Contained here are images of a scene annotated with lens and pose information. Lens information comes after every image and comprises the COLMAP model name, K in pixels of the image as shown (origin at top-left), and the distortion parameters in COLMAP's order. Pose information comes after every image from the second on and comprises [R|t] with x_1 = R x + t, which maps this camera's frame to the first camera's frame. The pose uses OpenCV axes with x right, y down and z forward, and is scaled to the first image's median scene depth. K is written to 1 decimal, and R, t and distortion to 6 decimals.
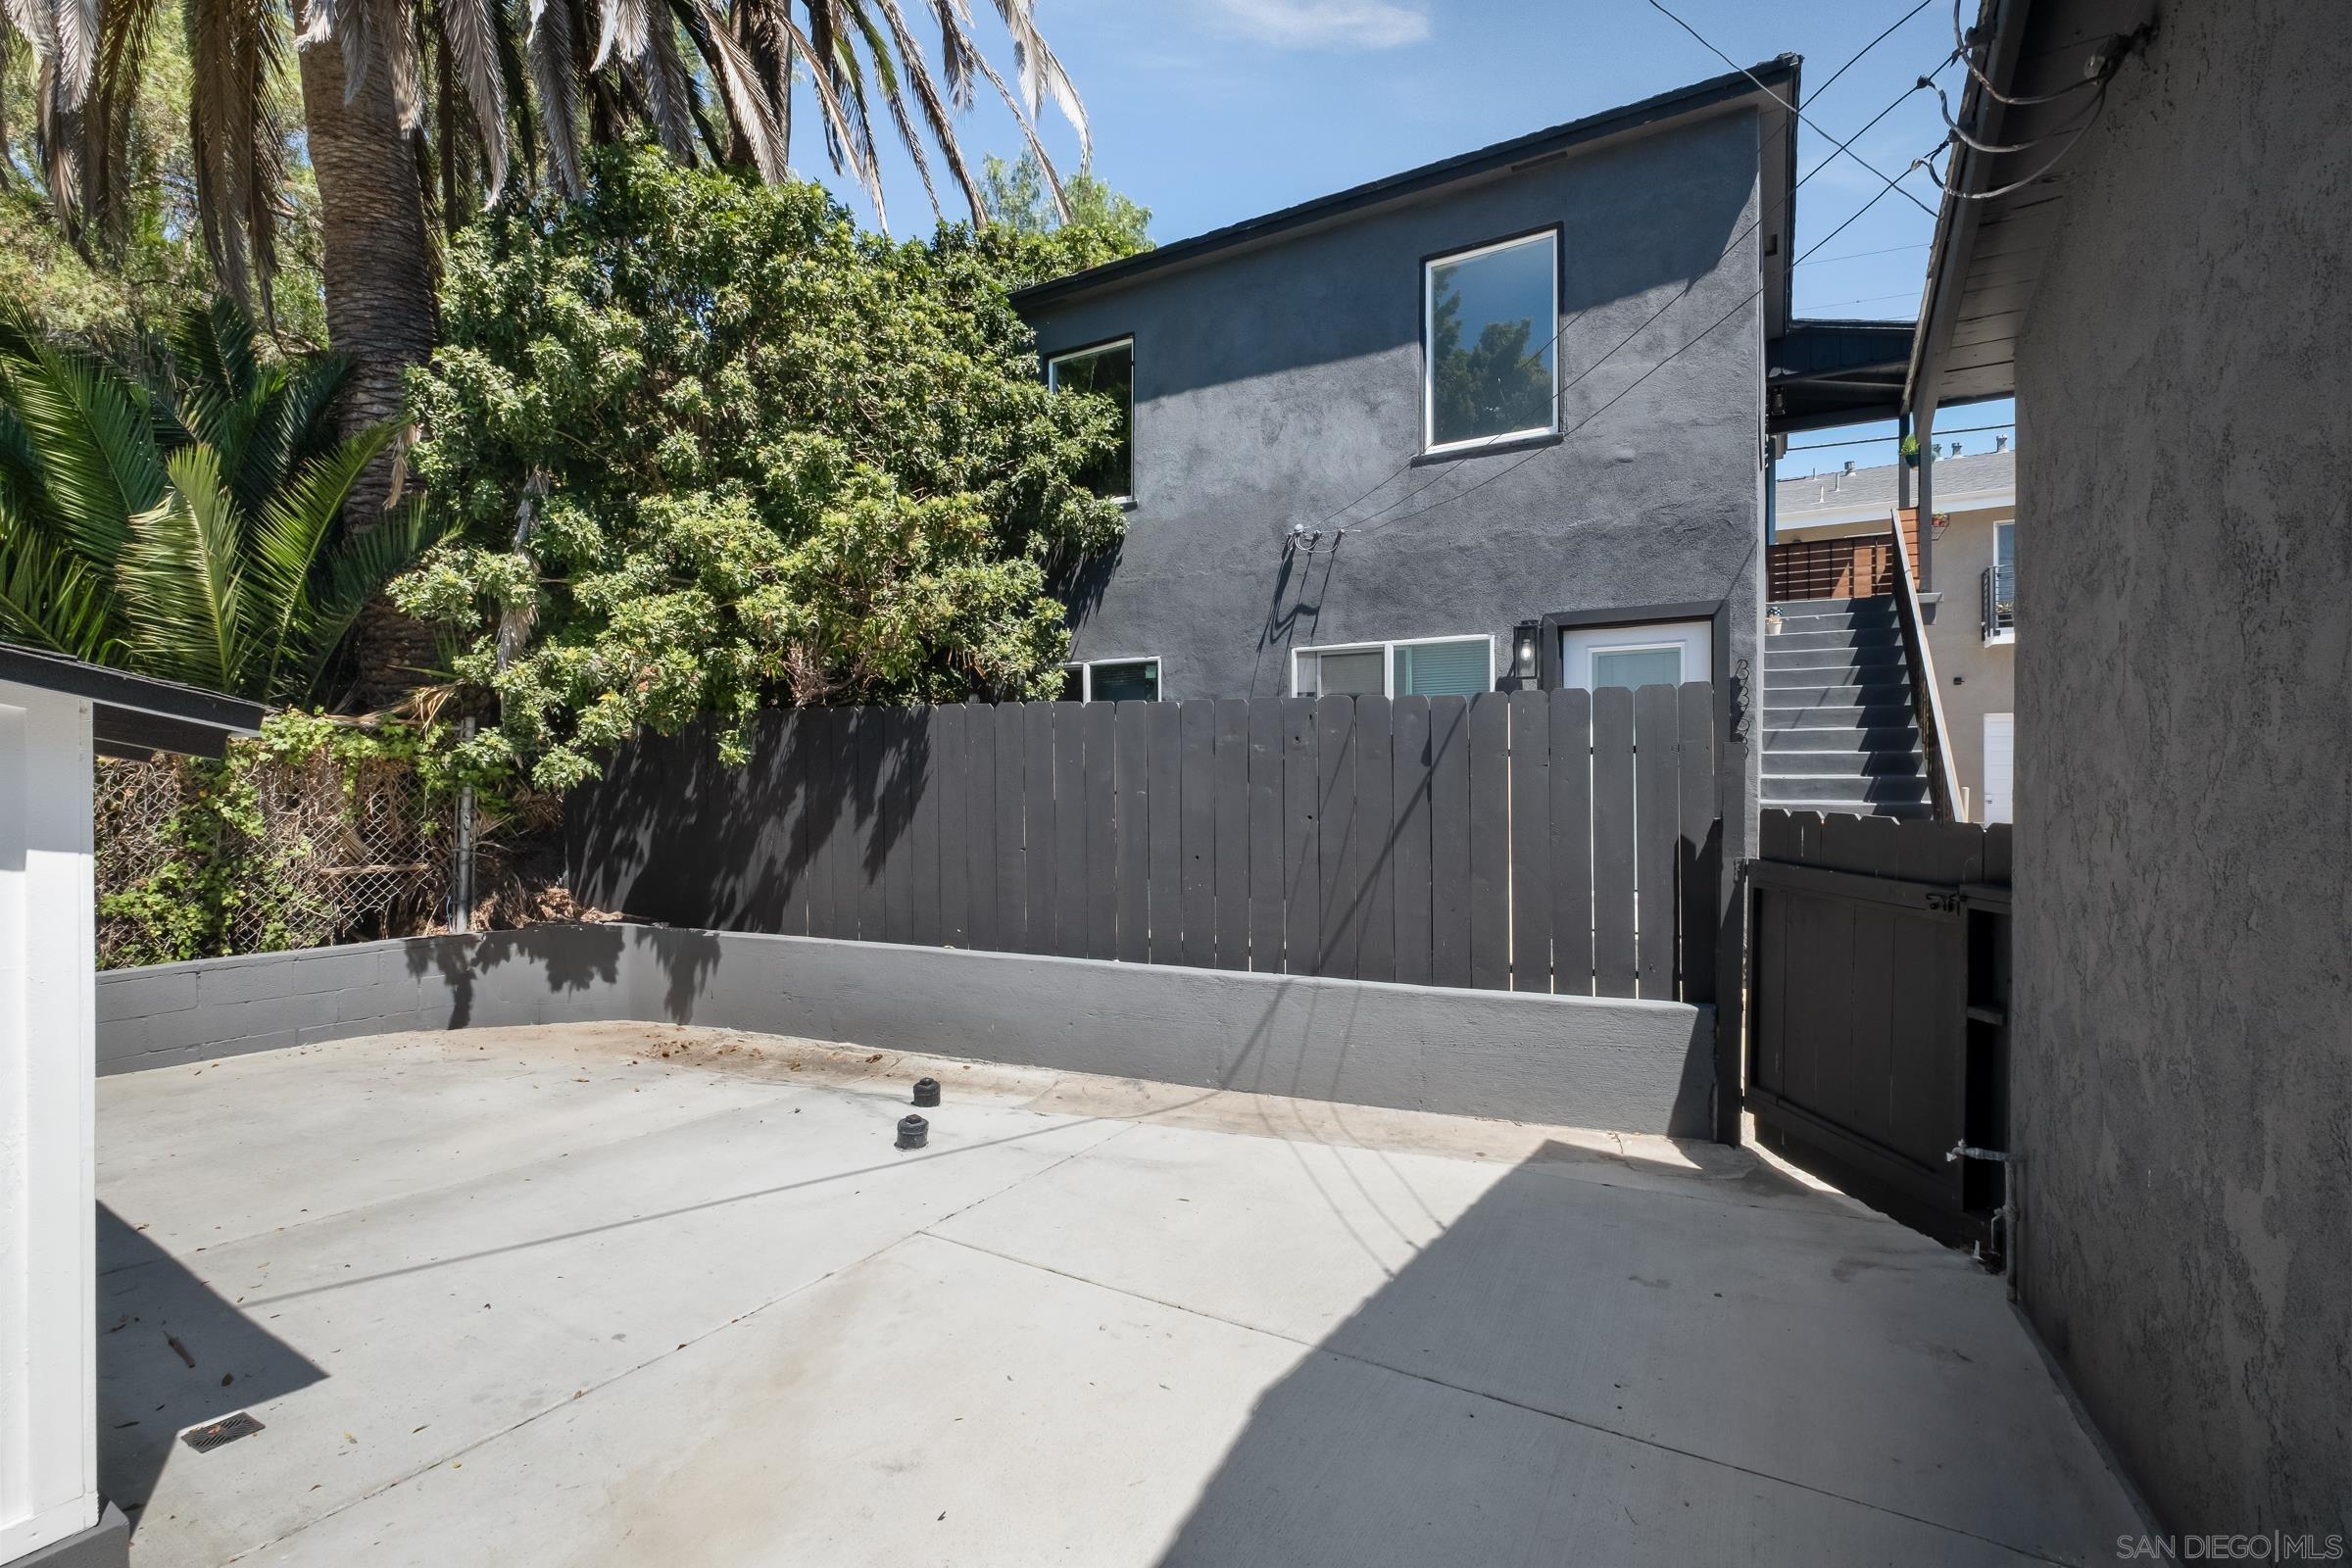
lens RADIAL K [[1023.2, 0, 1187.3], [0, 1023.2, 780.6], [0, 0, 1]] dist [-0.005411, 0.000095]
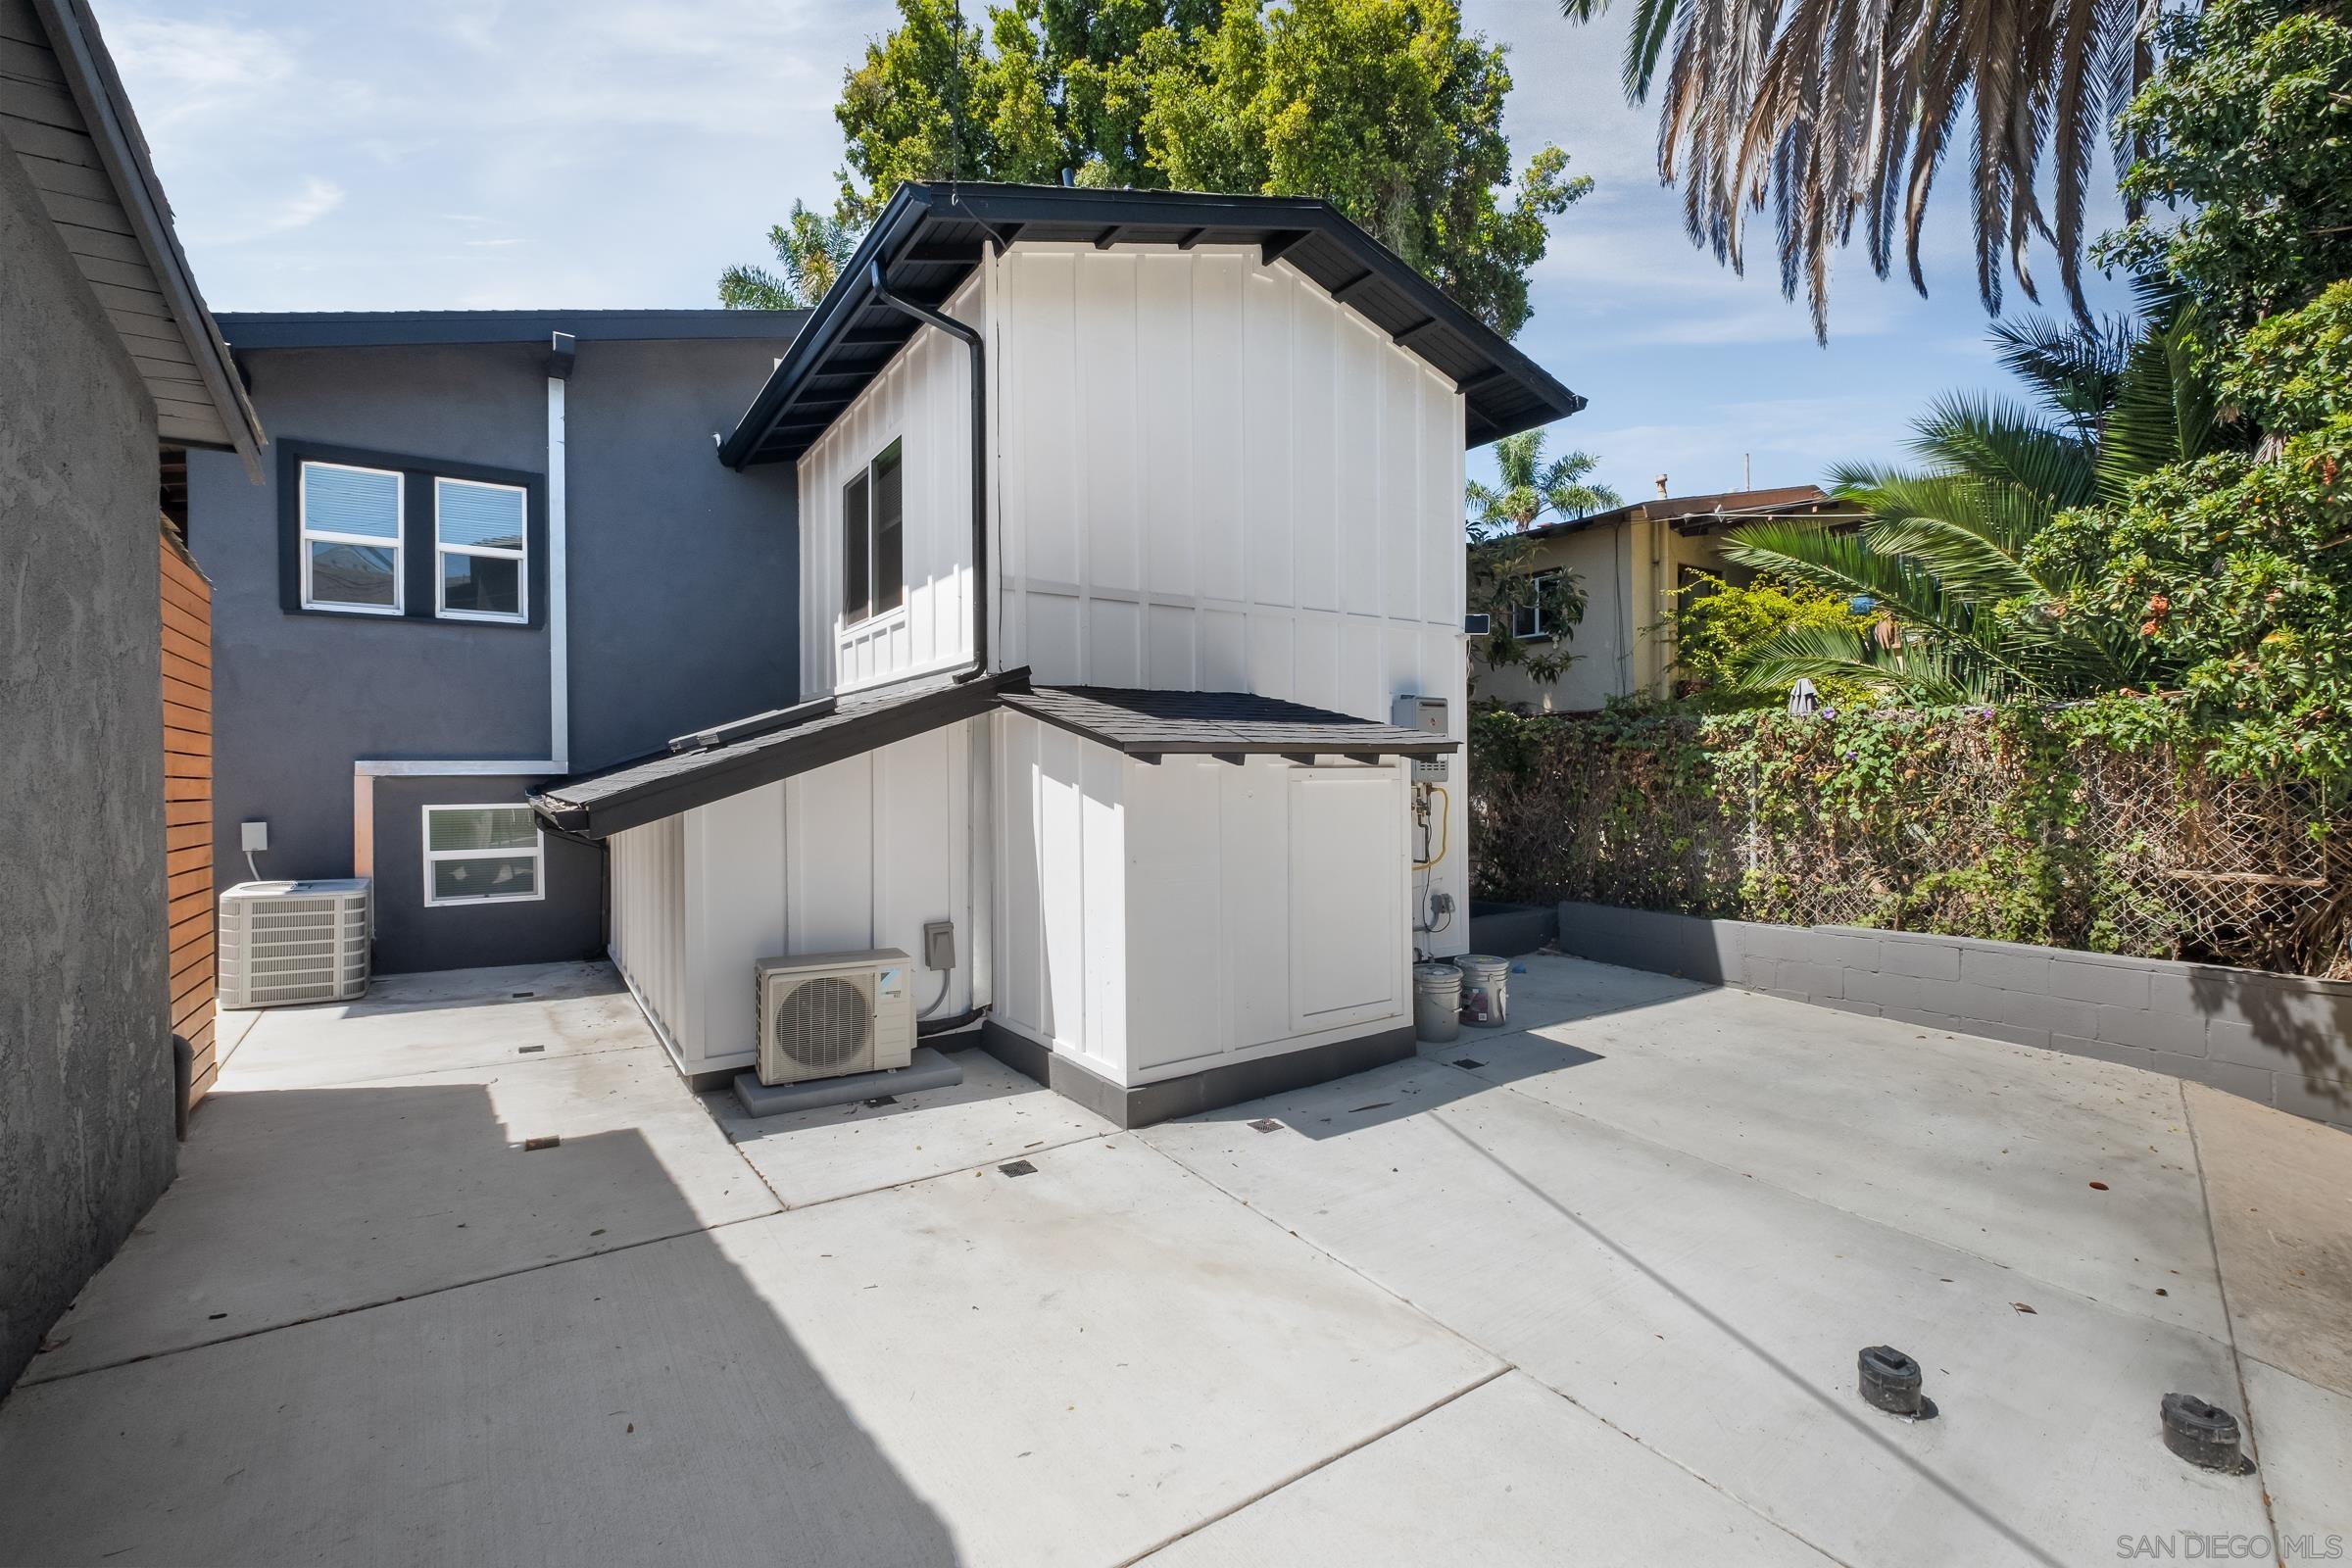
lens RADIAL K [[1023.2, 0, 1184.6], [0, 1023.2, 792.4], [0, 0, 1]] dist [-0.005411, 0.000095]
pose [[-0.440801, 0.017133, -0.897441, 0.484270], [0.009540, 0.999851, 0.014402, 0.001686], [0.897554, -0.002213, -0.440899, 1.042136]]
